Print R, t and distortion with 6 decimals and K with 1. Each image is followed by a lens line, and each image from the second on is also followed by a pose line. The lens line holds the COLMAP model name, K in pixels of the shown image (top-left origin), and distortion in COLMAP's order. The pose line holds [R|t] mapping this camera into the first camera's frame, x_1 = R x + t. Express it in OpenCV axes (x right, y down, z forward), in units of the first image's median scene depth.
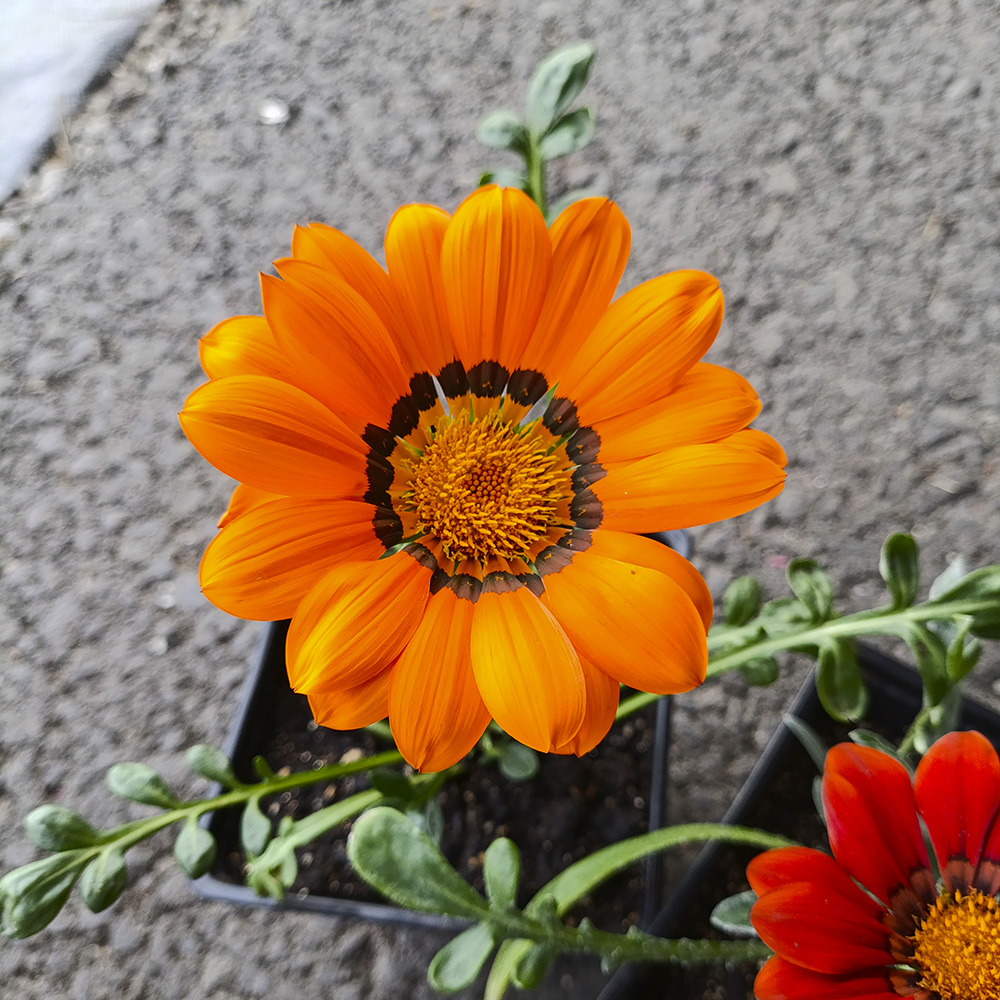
lens RADIAL K [[1013.7, 0, 500.4], [0, 1013.7, 520.5], [0, 0, 1]] dist [0.077176, -0.234828]
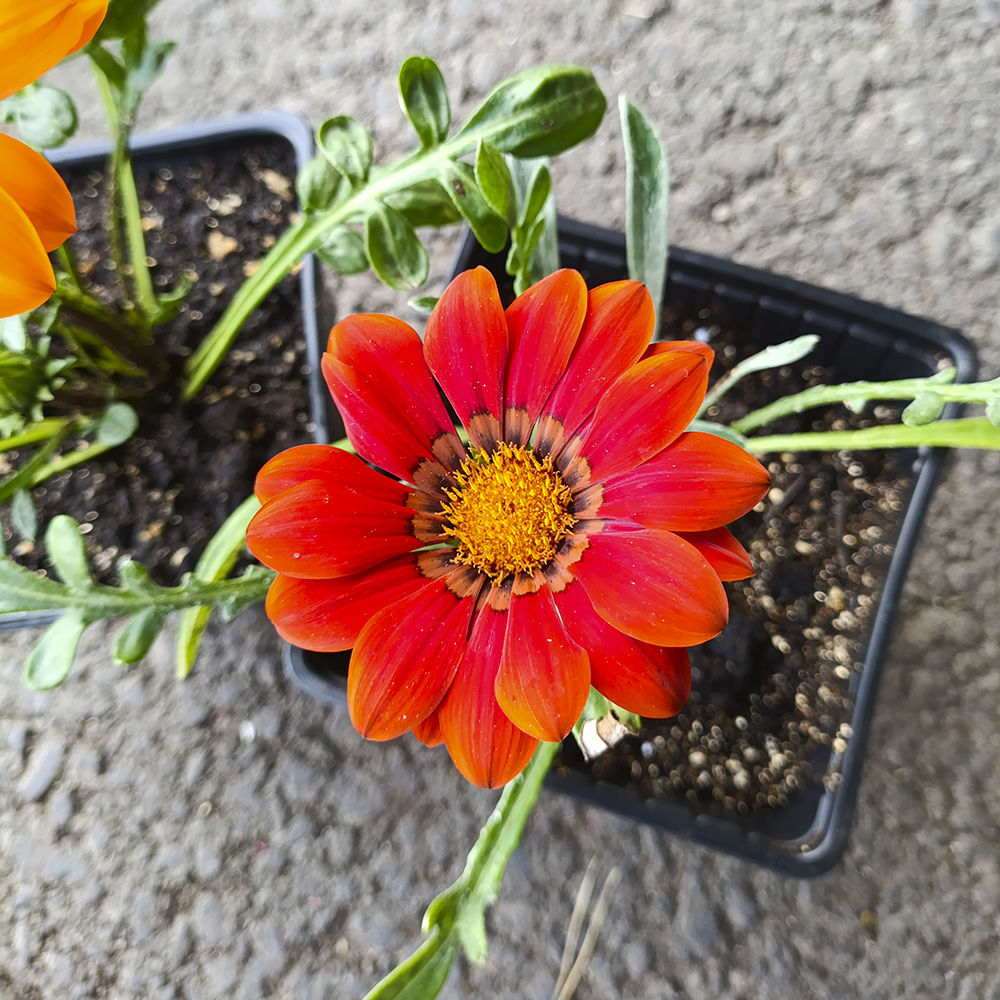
lens RADIAL K [[1015.7, 0, 522.2], [0, 1015.7, 396.3], [0, 0, 1]] dist [0.069166, -0.214950]
pose [[0.961609, -0.253837, 0.104286, 0.317177], [0.222188, 0.943195, 0.247016, 0.088224], [-0.161063, -0.214361, 0.963383, 0.122080]]
